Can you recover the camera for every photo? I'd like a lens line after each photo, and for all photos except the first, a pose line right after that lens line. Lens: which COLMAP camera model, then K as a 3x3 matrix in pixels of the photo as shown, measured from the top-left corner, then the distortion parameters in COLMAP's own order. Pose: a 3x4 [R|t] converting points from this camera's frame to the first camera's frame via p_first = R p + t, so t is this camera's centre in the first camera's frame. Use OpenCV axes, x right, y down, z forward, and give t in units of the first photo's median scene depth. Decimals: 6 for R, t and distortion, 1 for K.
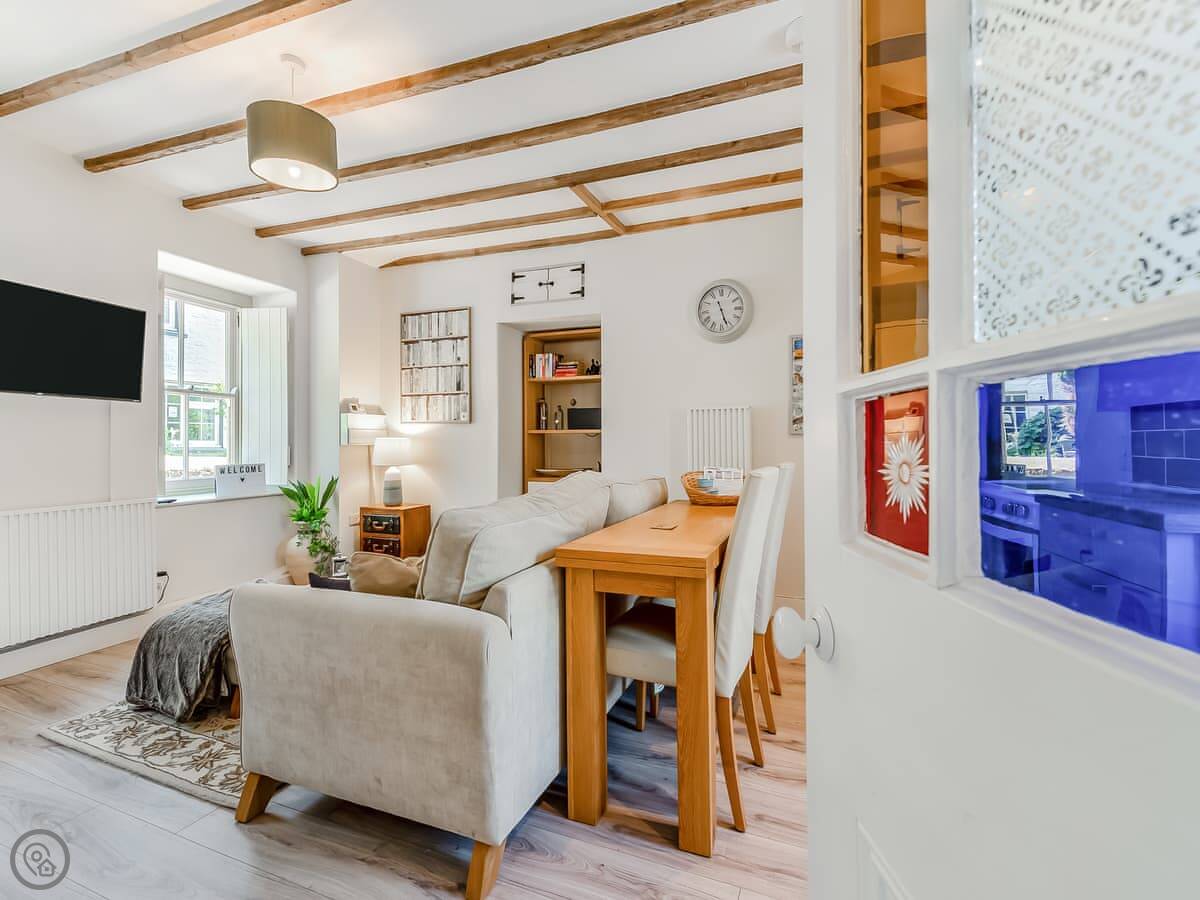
lens RADIAL K [[475.7, 0, 600.2], [0, 475.7, 438.2], [0, 0, 1]] dist [0.015977, -0.004873]
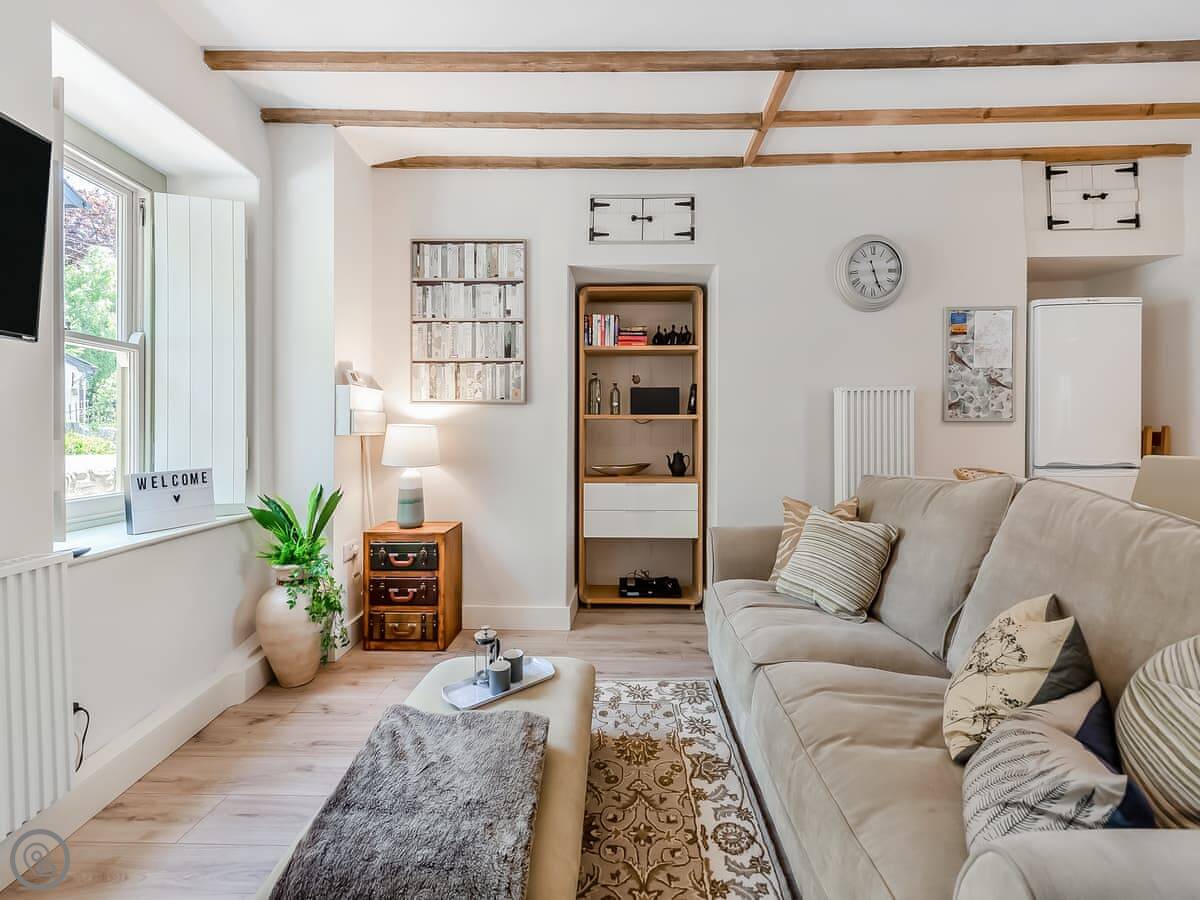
lens RADIAL K [[499.7, 0, 576.4], [0, 499.7, 428.1], [0, 0, 1]] dist [0.017014, -0.000300]
pose [[0.954342, 0.001531, 0.298712, -0.424587], [-0.001351, 0.999999, -0.000809, 0.004637], [-0.298713, 0.000368, 0.954343, 0.269705]]
